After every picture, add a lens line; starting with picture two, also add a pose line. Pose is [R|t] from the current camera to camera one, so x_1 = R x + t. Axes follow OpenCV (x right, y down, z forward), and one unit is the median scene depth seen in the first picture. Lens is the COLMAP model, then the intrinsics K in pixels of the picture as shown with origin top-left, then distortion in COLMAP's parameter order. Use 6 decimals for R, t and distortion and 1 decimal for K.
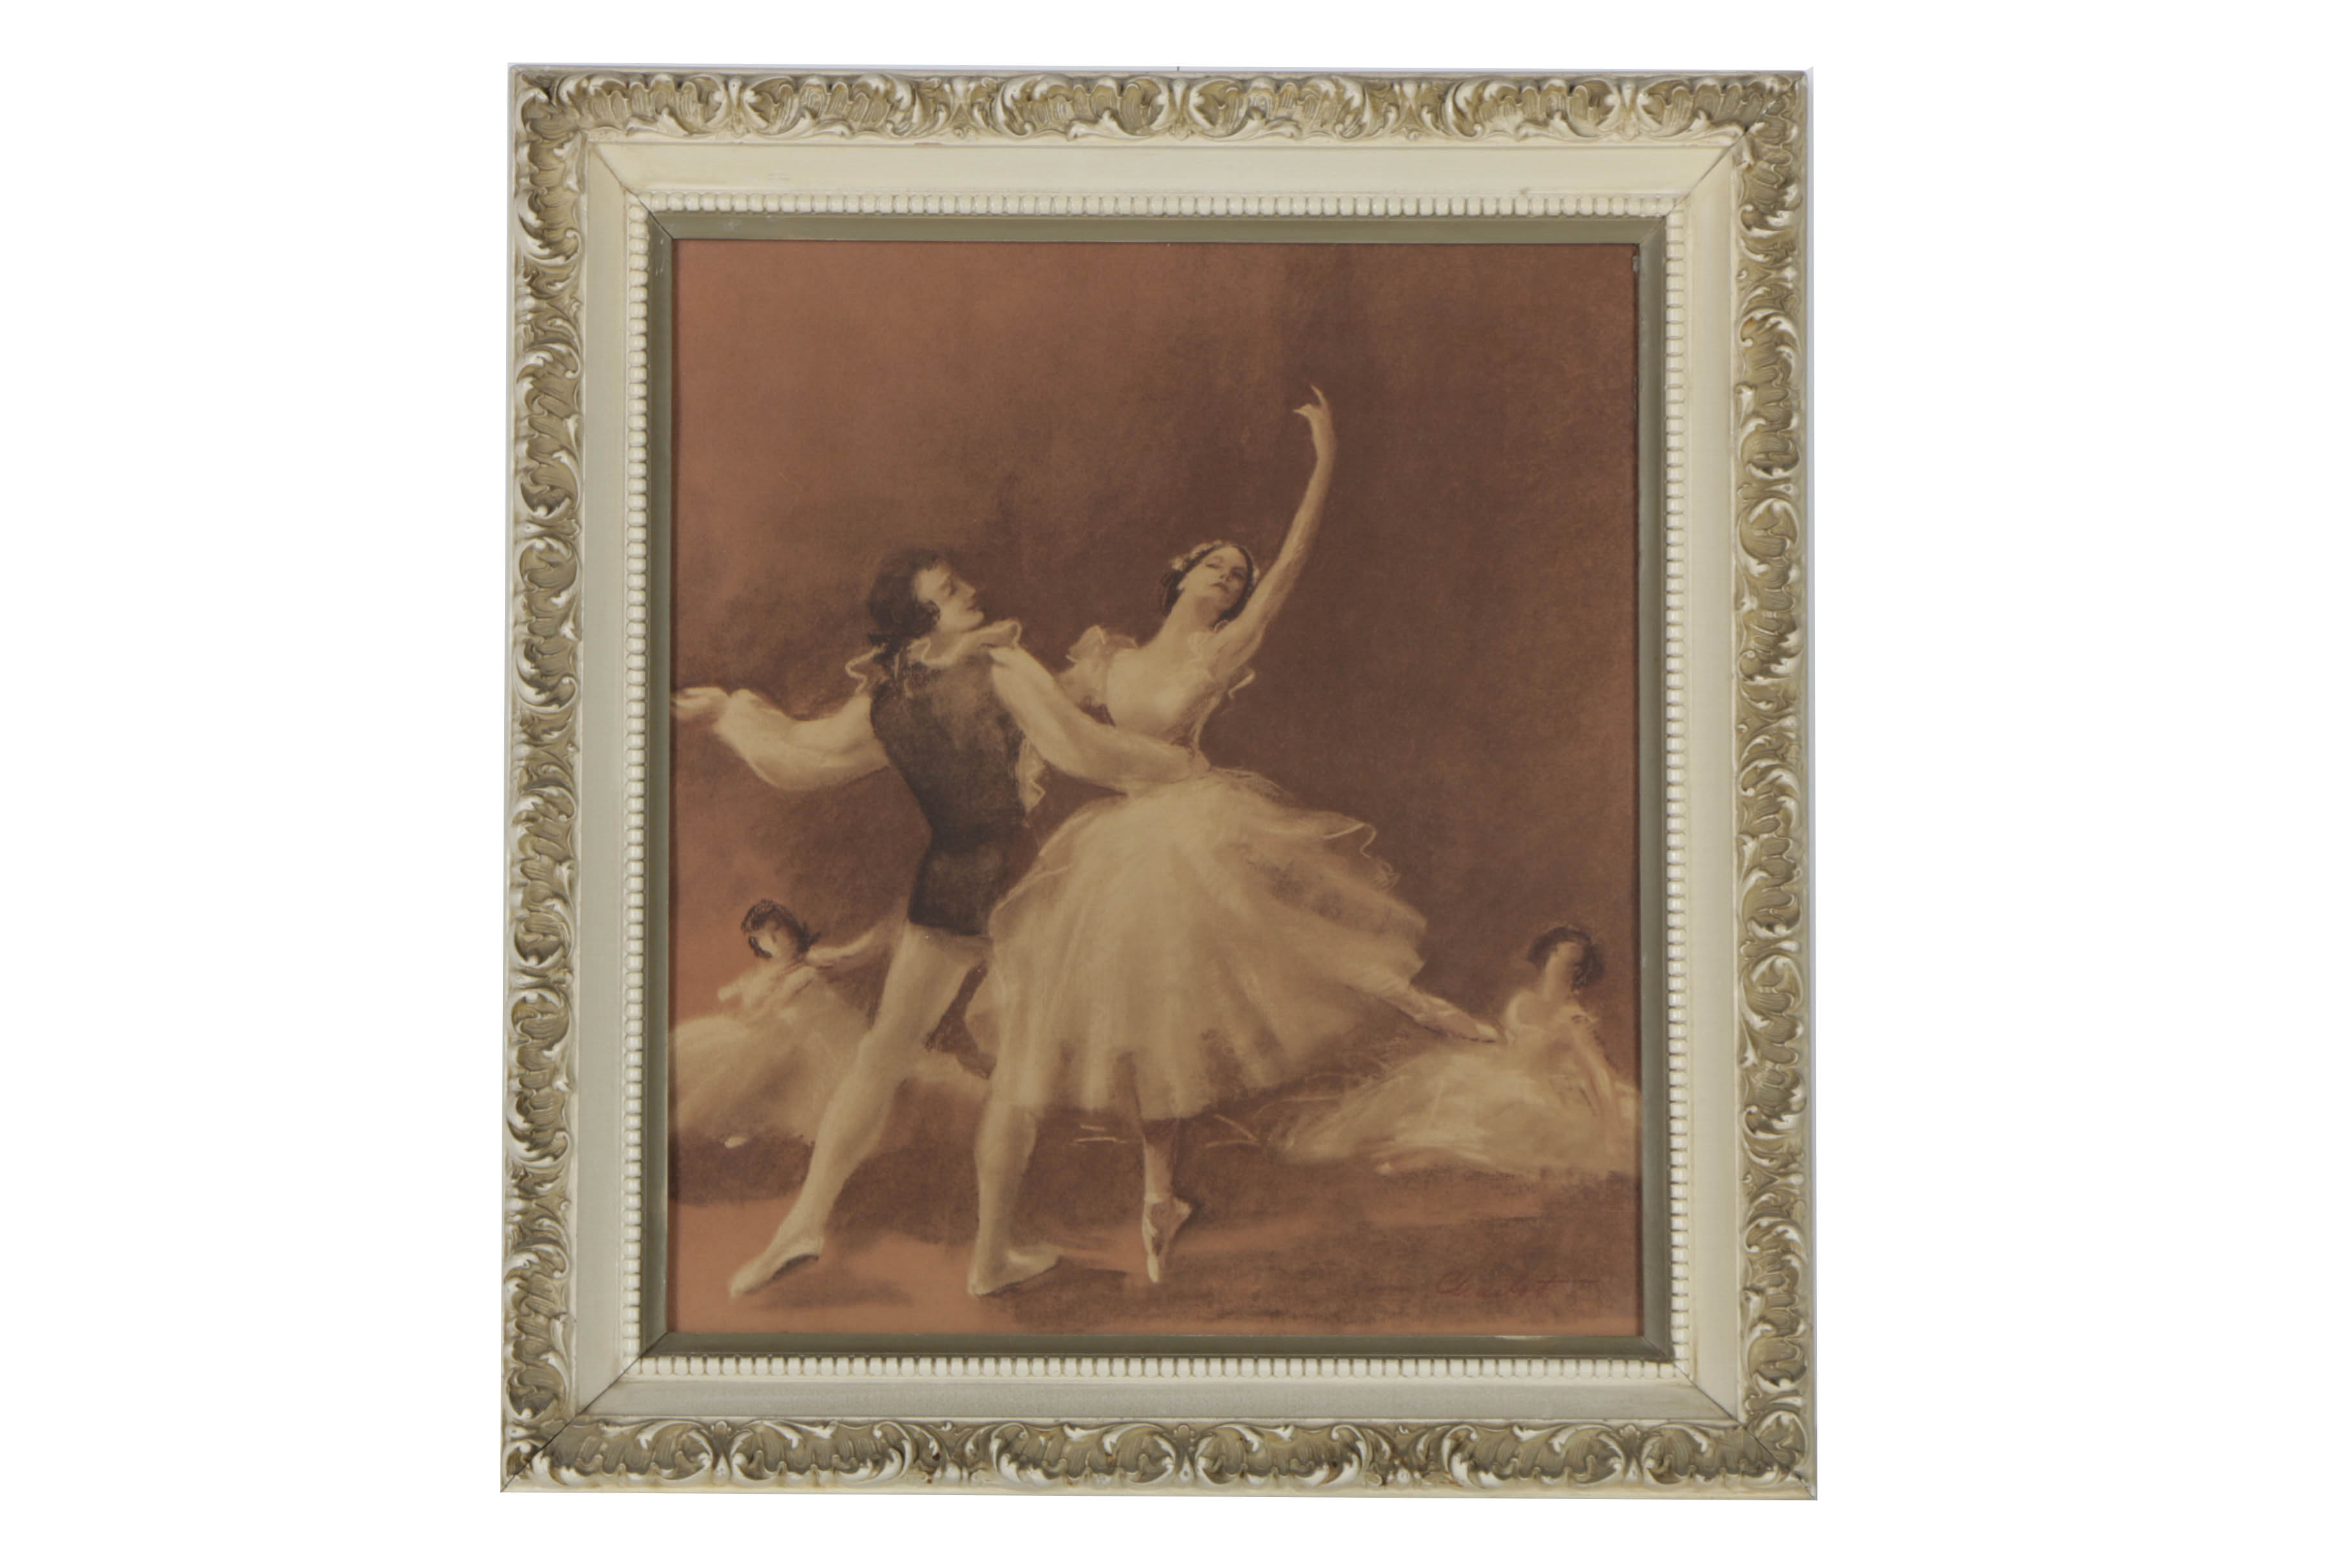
lens RADIAL K [[9059.3, 0, 1127.5], [0, 9059.3, 819.0], [0, 0, 1]] dist [0.903582, 0.000000]
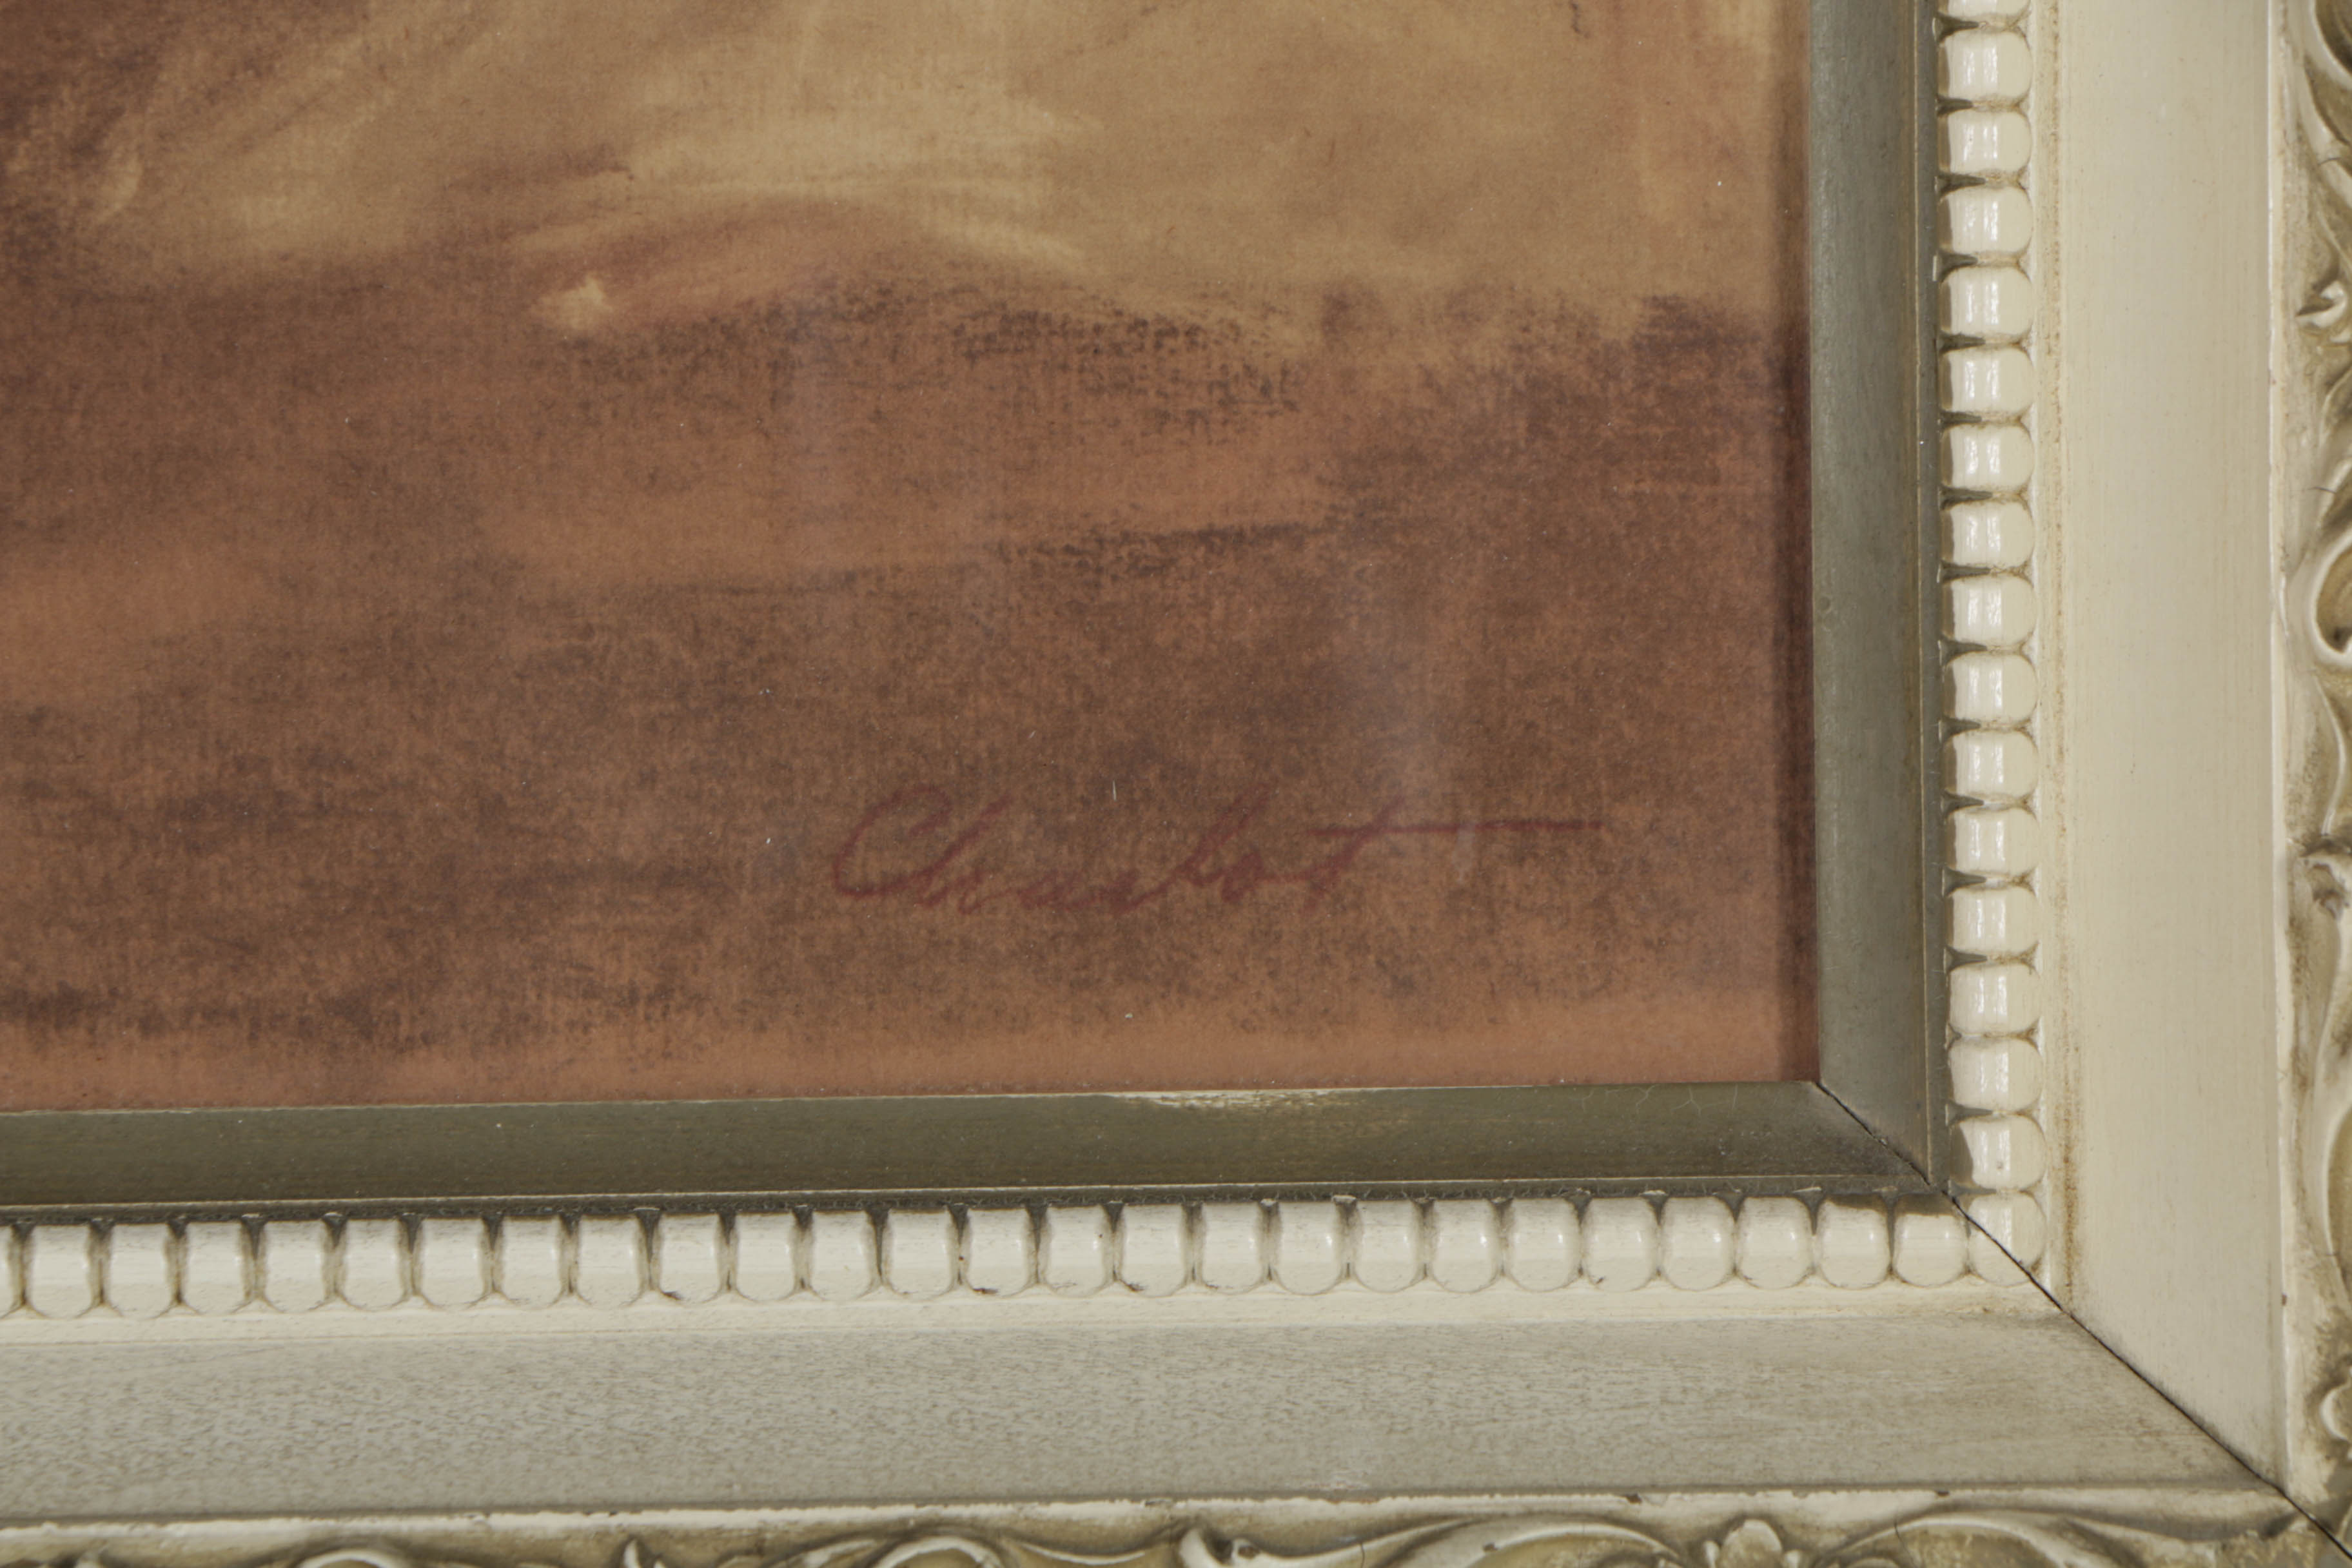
lens RADIAL K [[14150.1, 0, 1130.3], [0, 14150.1, 871.9], [0, 0, 1]] dist [1.900557, 0.000000]
pose [[0.999892, -0.014628, -0.001433, 0.041234], [0.014684, 0.998416, 0.054320, 0.033895], [0.000636, -0.054335, 0.998523, 0.672243]]
